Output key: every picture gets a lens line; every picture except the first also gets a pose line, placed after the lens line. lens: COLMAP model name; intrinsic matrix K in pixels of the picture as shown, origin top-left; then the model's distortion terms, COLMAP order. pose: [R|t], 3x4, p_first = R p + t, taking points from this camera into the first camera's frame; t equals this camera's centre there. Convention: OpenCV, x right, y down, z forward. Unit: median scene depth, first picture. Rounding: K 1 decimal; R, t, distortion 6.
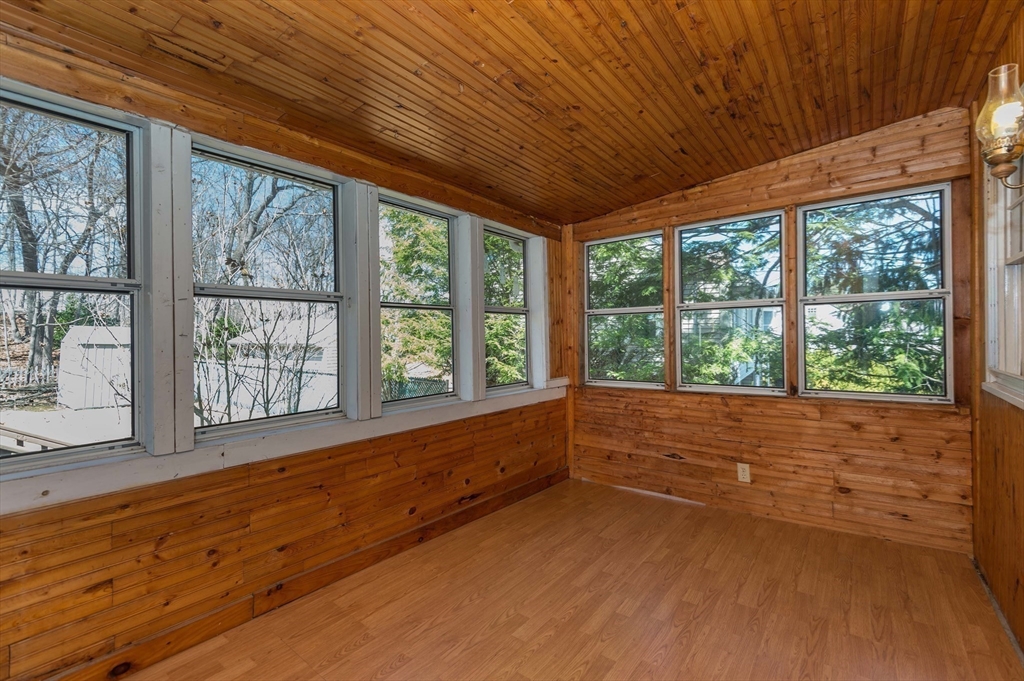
lens RADIAL K [[459.3, 0, 513.2], [0, 459.3, 333.1], [0, 0, 1]] dist [0.020618, -0.004748]
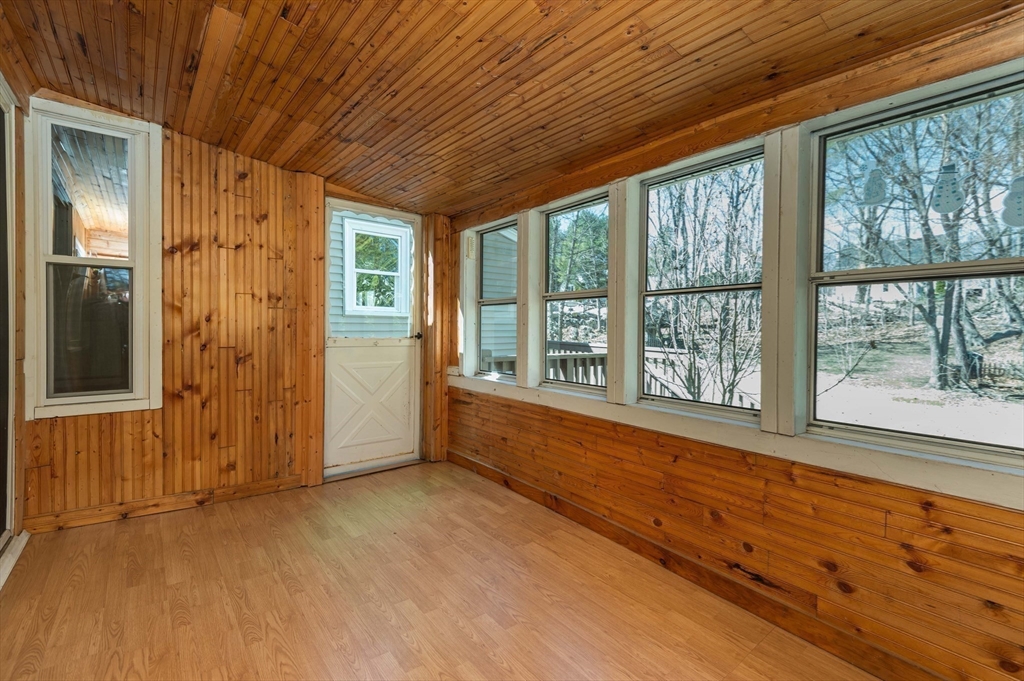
lens RADIAL K [[459.3, 0, 518.1], [0, 459.3, 336.5], [0, 0, 1]] dist [0.020618, -0.004748]
pose [[-0.238776, 0.024270, -0.970771, 0.689695], [-0.009045, 0.999589, 0.027216, 0.006630], [0.971033, 0.015279, -0.238458, 0.936804]]
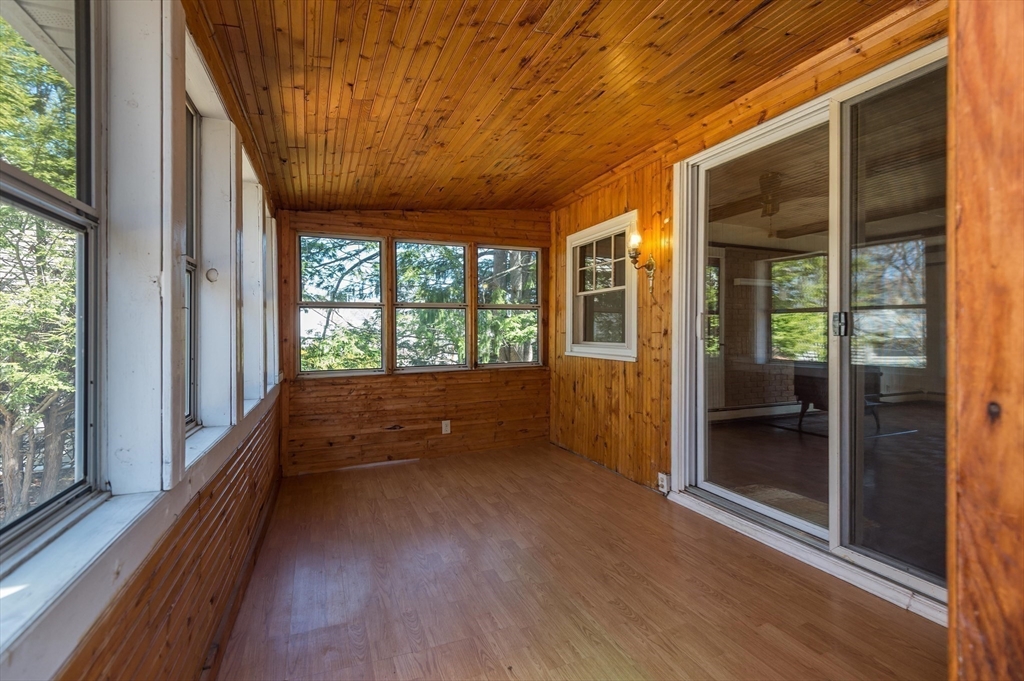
lens RADIAL K [[459.3, 0, 513.6], [0, 459.3, 334.6], [0, 0, 1]] dist [0.020618, -0.004748]
pose [[0.495682, 0.003151, 0.868498, -0.696371], [-0.003218, 0.999993, -0.001792, 0.029730], [-0.868498, -0.001907, 0.495689, 0.162994]]
